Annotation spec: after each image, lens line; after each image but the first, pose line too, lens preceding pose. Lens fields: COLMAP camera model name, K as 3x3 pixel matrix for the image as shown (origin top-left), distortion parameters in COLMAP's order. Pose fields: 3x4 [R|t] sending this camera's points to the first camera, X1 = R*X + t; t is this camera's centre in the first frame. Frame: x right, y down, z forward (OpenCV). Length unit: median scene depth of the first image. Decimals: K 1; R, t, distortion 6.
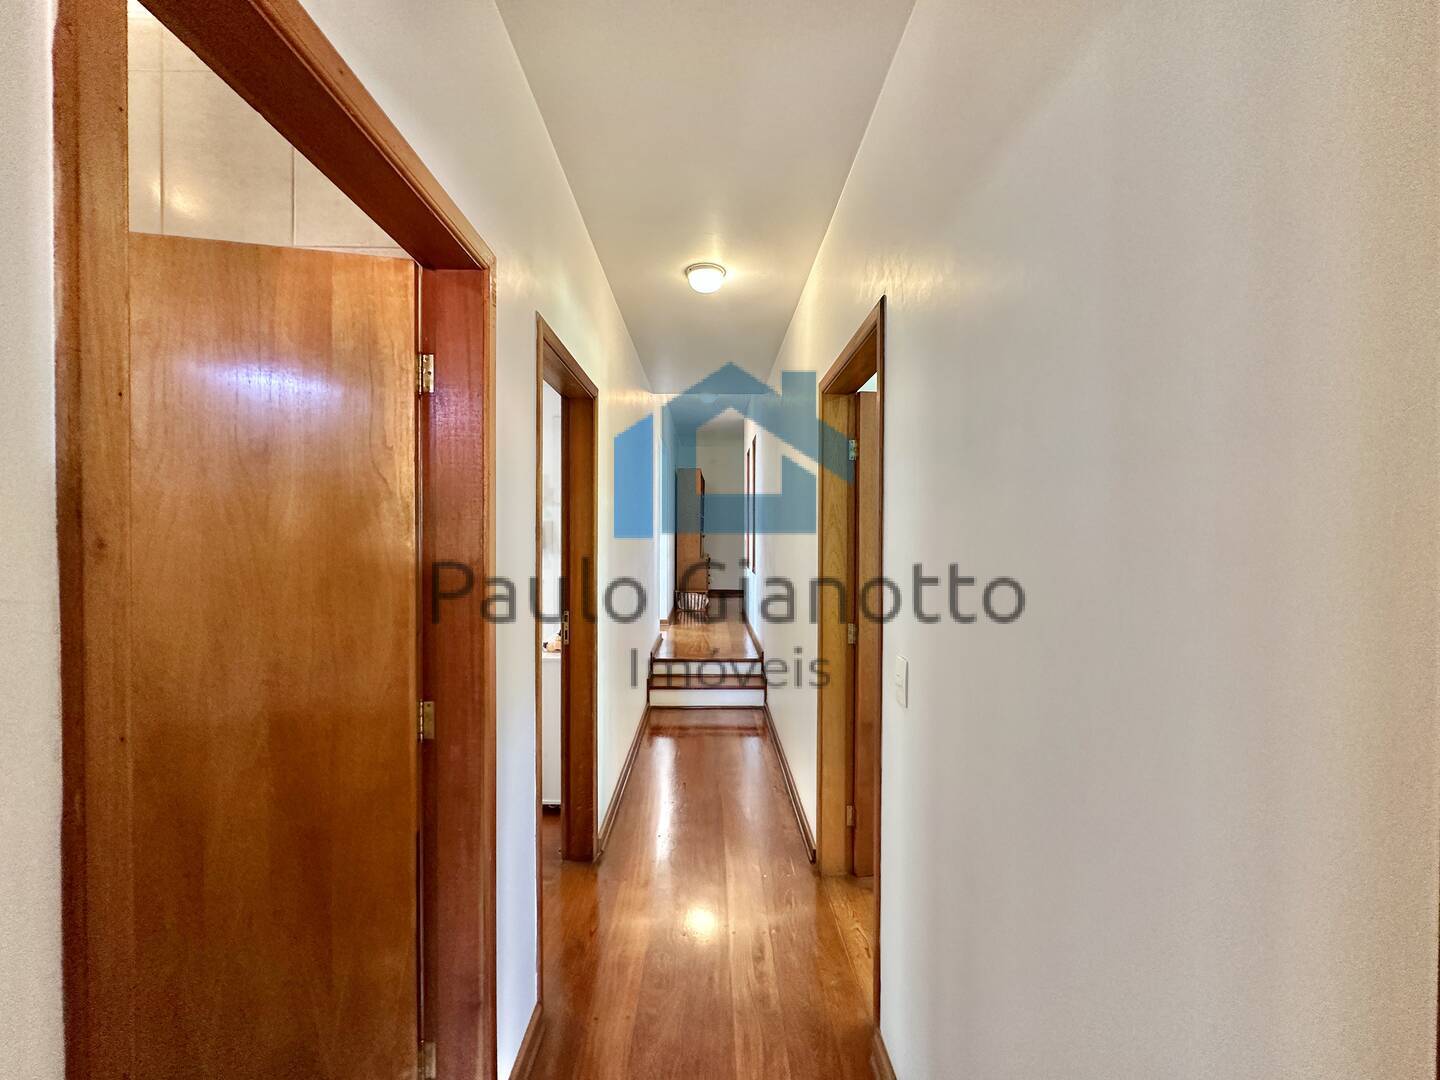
lens RADIAL K [[576.8, 0, 718.4], [0, 576.8, 541.6], [0, 0, 1]] dist [-0.002212, -0.000007]
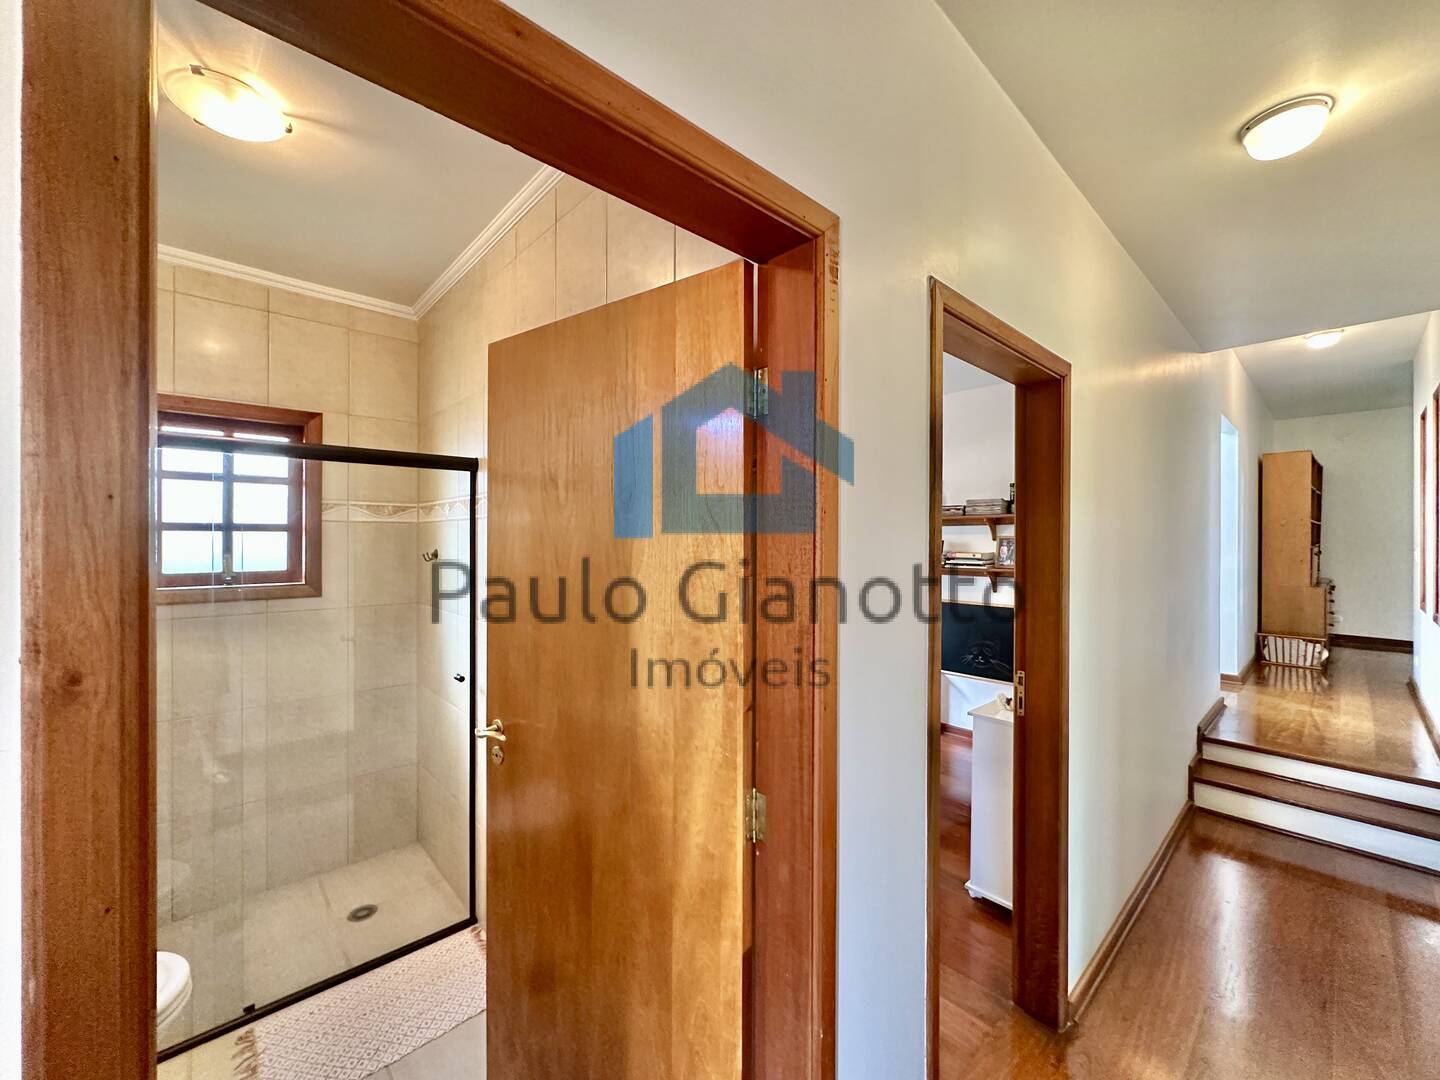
lens RADIAL K [[576.8, 0, 714.6], [0, 576.8, 540.5], [0, 0, 1]] dist [-0.002212, -0.000007]
pose [[0.662635, -0.001747, -0.748941, 0.017201], [-0.009190, 0.999903, -0.010464, -0.019621], [0.748887, 0.013817, 0.662554, 0.112442]]
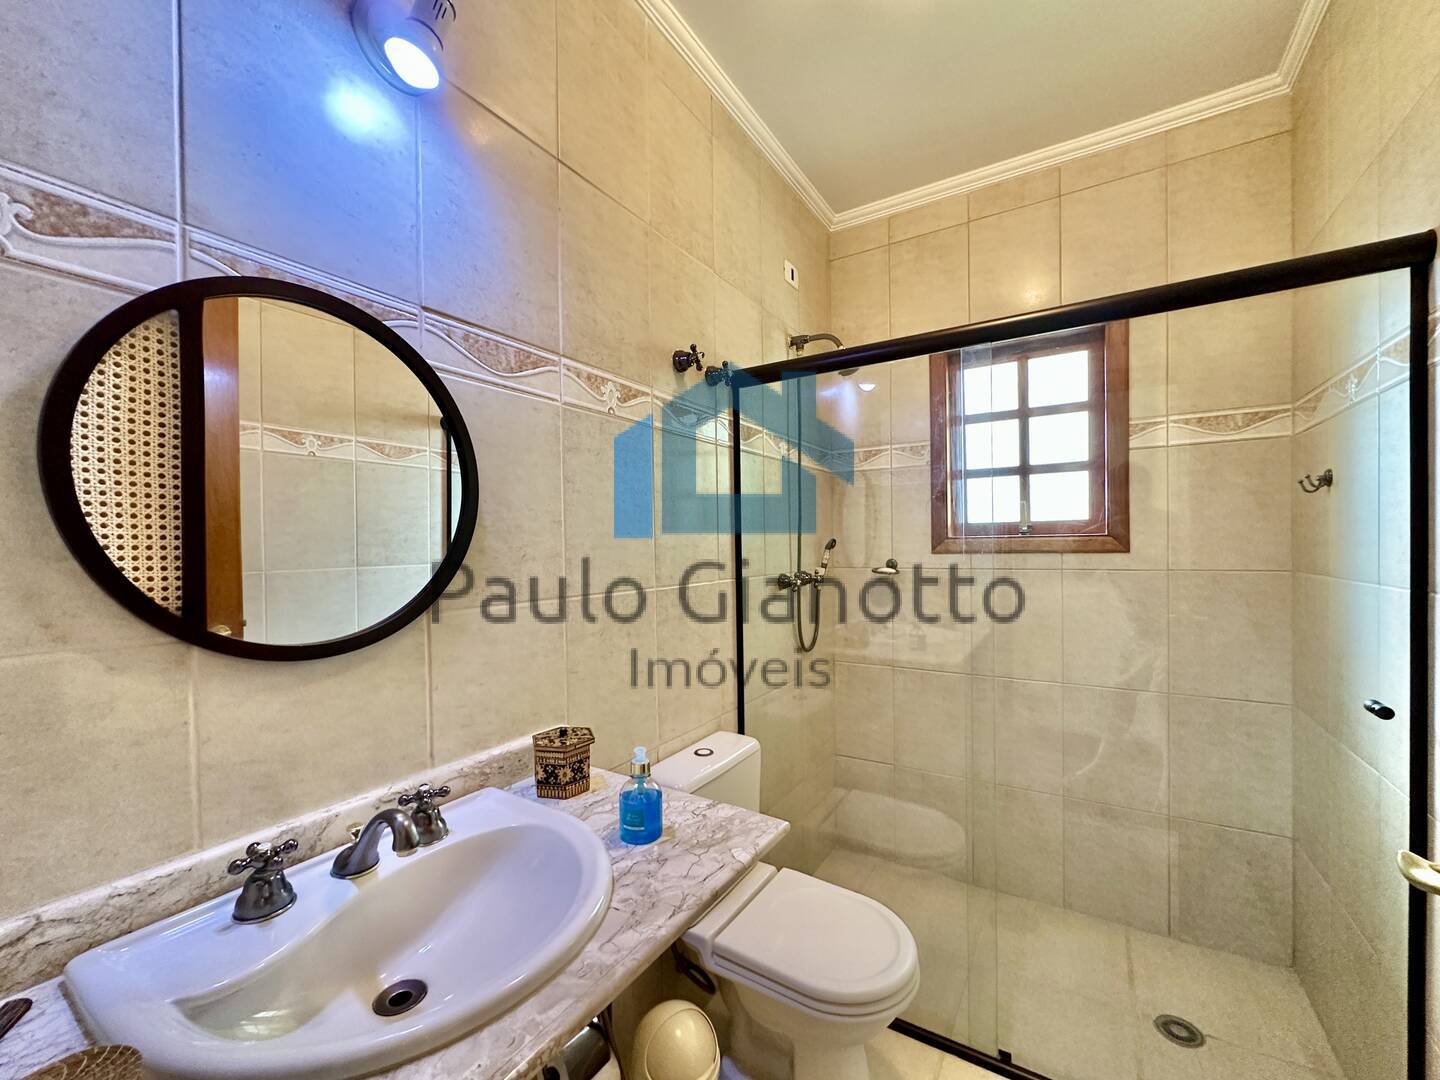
lens RADIAL K [[576.8, 0, 725.2], [0, 576.8, 550.9], [0, 0, 1]] dist [-0.002212, -0.000007]
pose [[-0.543012, 0.009162, -0.839675, -0.013726], [-0.002420, 0.999919, 0.012476, -0.011062], [0.839722, 0.008807, -0.542946, 0.124578]]
